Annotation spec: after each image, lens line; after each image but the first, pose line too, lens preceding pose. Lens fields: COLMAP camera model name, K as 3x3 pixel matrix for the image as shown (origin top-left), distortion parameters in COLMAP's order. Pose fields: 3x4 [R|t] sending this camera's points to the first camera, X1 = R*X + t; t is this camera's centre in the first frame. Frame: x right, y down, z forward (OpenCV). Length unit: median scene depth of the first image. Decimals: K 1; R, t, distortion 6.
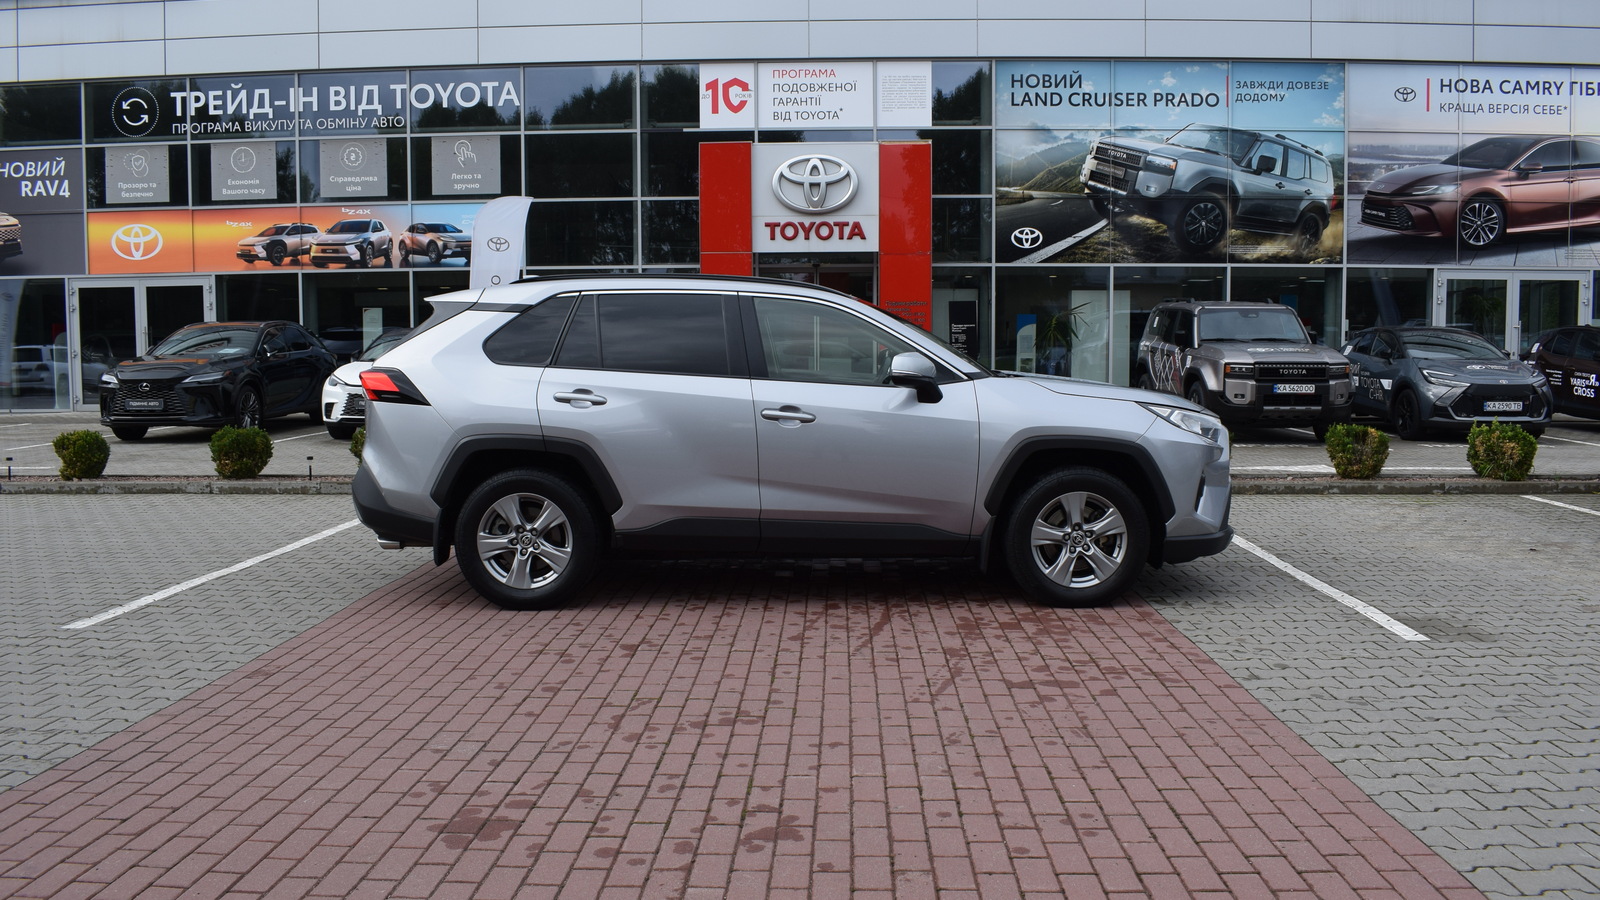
lens RADIAL K [[1242.2, 0, 802.5], [0, 1242.2, 454.2], [0, 0, 1]] dist [-0.101059, 0.019870]
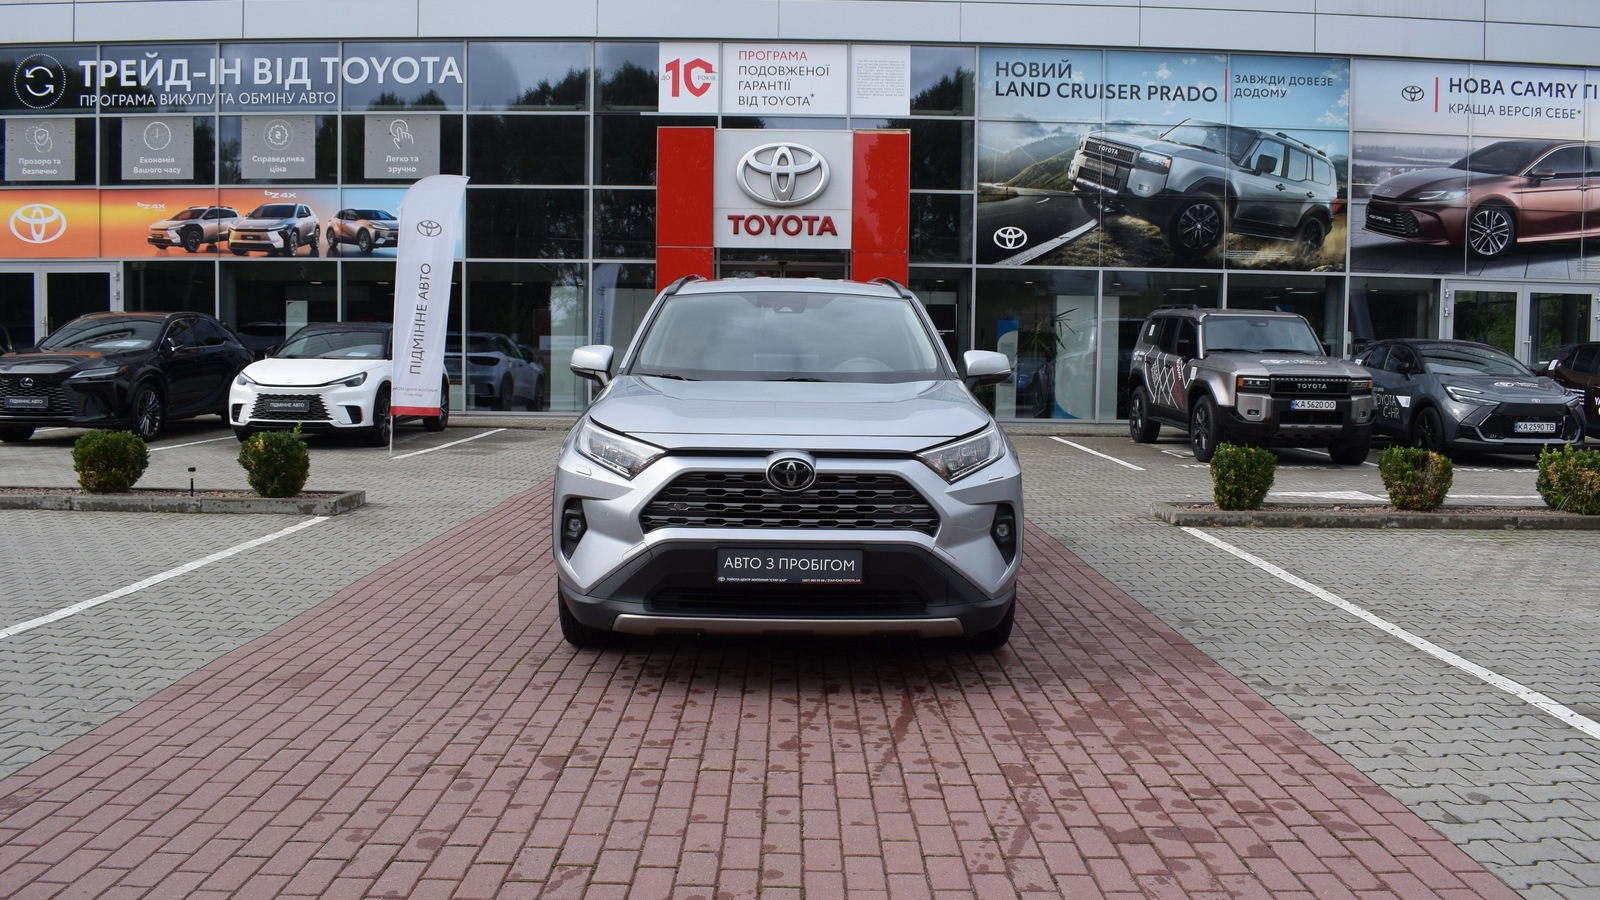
lens RADIAL K [[1254.5, 0, 802.8], [0, 1254.5, 441.2], [0, 0, 1]] dist [-0.099174, 0.017264]
pose [[0.999179, 0.014664, 0.037759, -0.007196], [-0.013999, 0.999743, -0.017820, -0.003731], [-0.038011, 0.017277, 0.999128, 0.072665]]
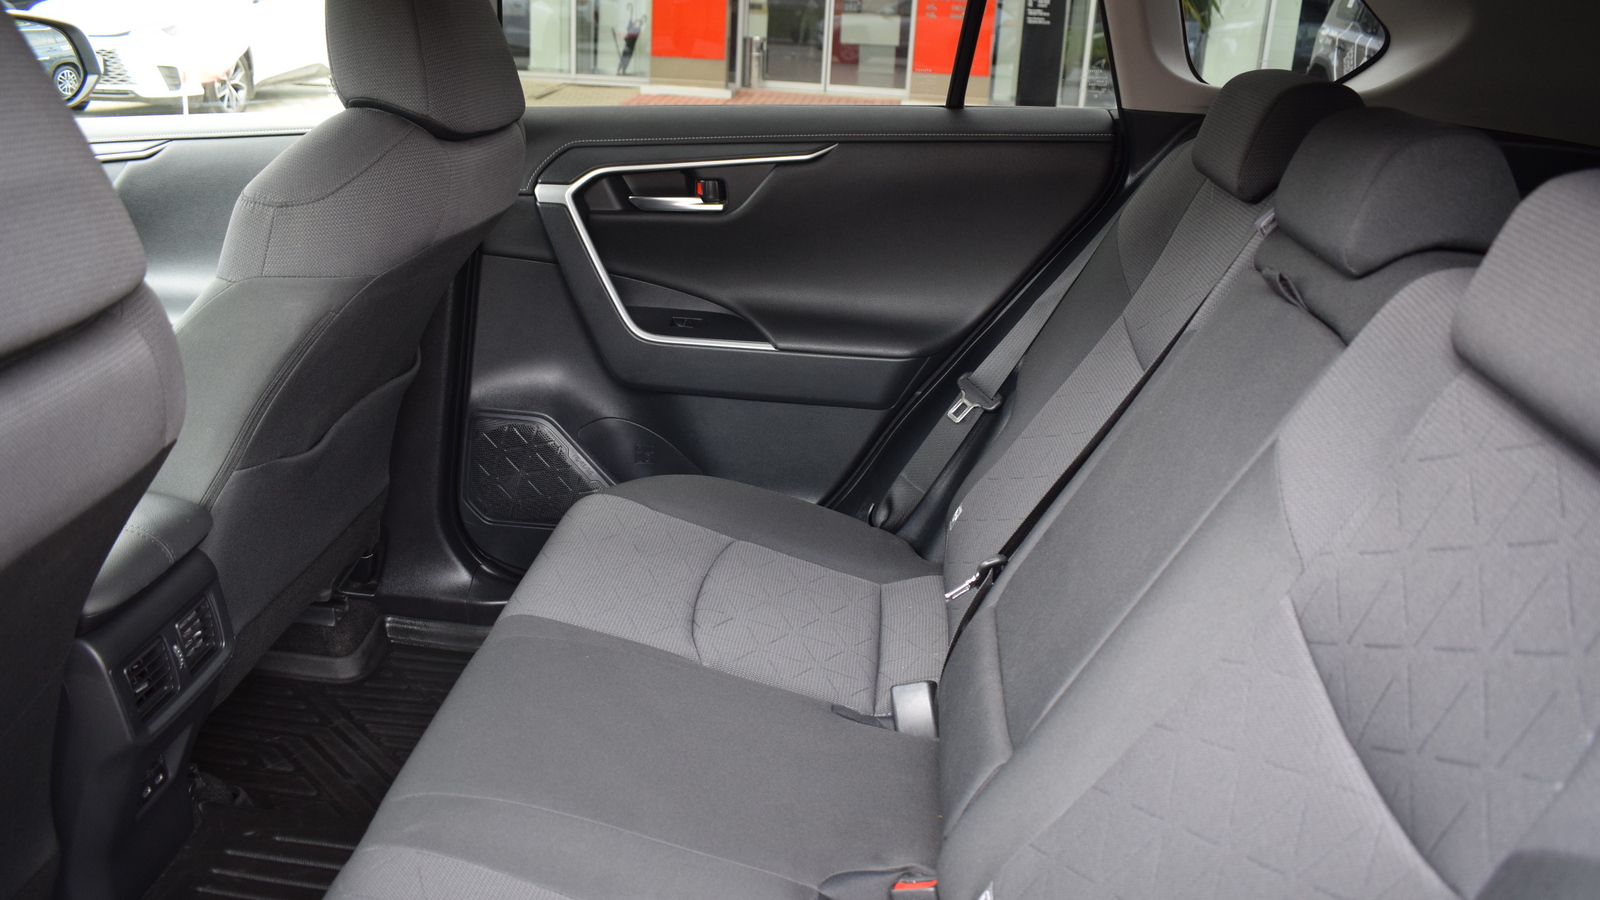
lens RADIAL K [[1254.3, 0, 803.0], [0, 1254.3, 453.3], [0, 0, 1]] dist [-0.100057, 0.018699]
pose [[0.994904, 0.082632, -0.057776, 0.058843], [-0.064471, 0.961932, 0.265577, -0.028667], [0.077521, -0.260498, 0.962357, 0.295739]]
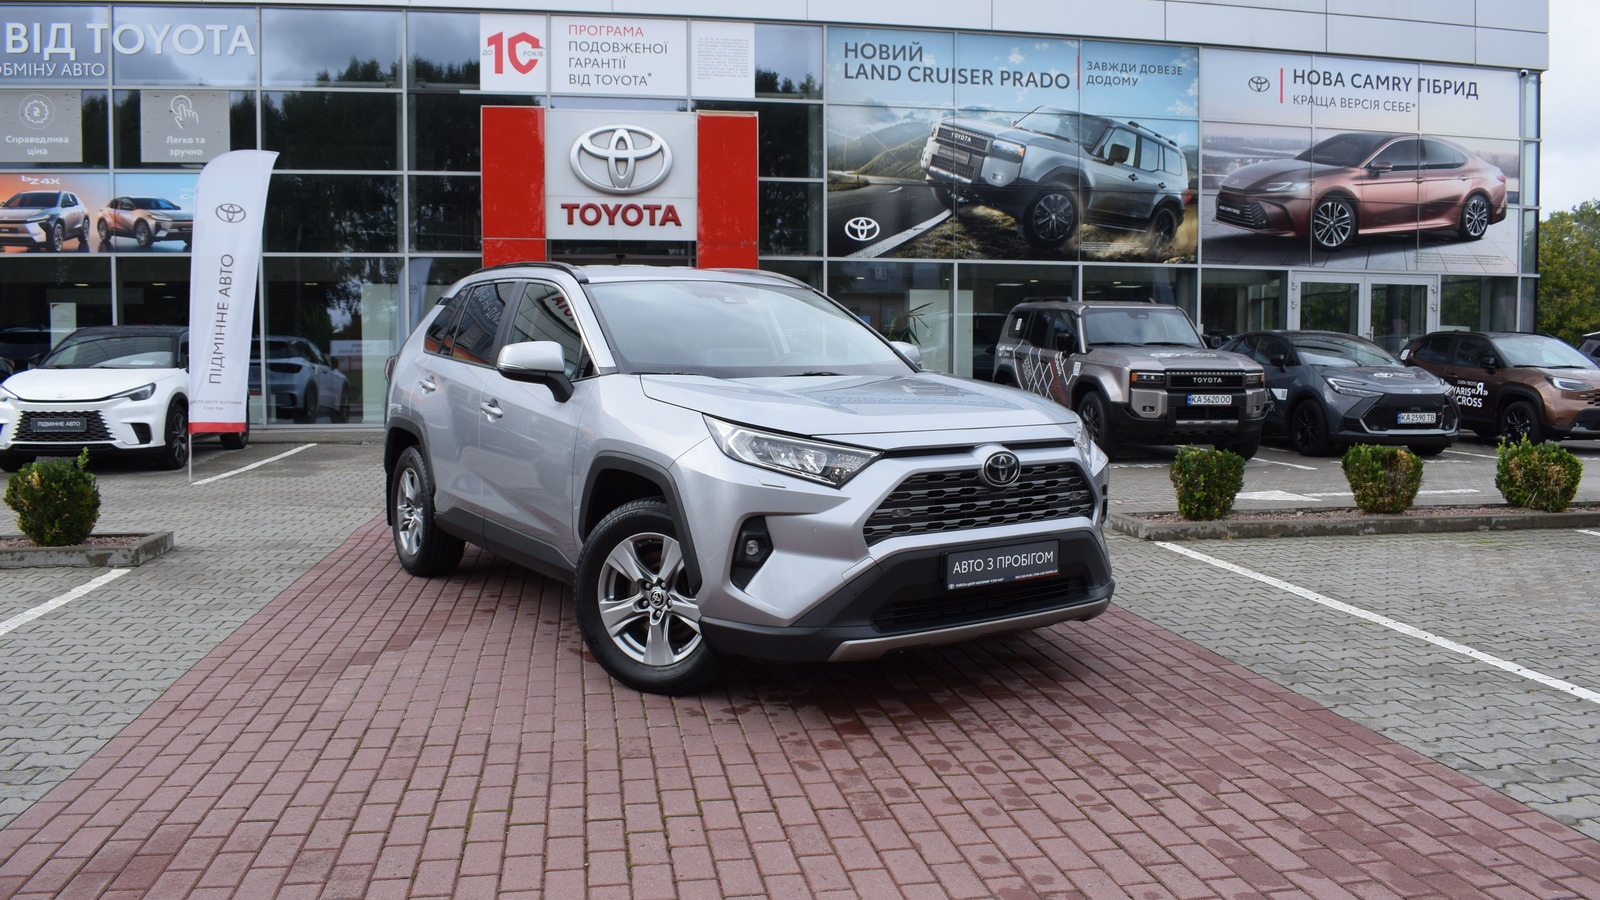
lens RADIAL K [[1244.4, 0, 802.8], [0, 1244.4, 454.1], [0, 0, 1]] dist [-0.100352, 0.019691]
pose [[0.979109, -0.011635, 0.203001, -0.041141], [0.013447, 0.999881, -0.007549, -0.009001], [-0.202889, 0.010121, 0.979149, 0.147260]]
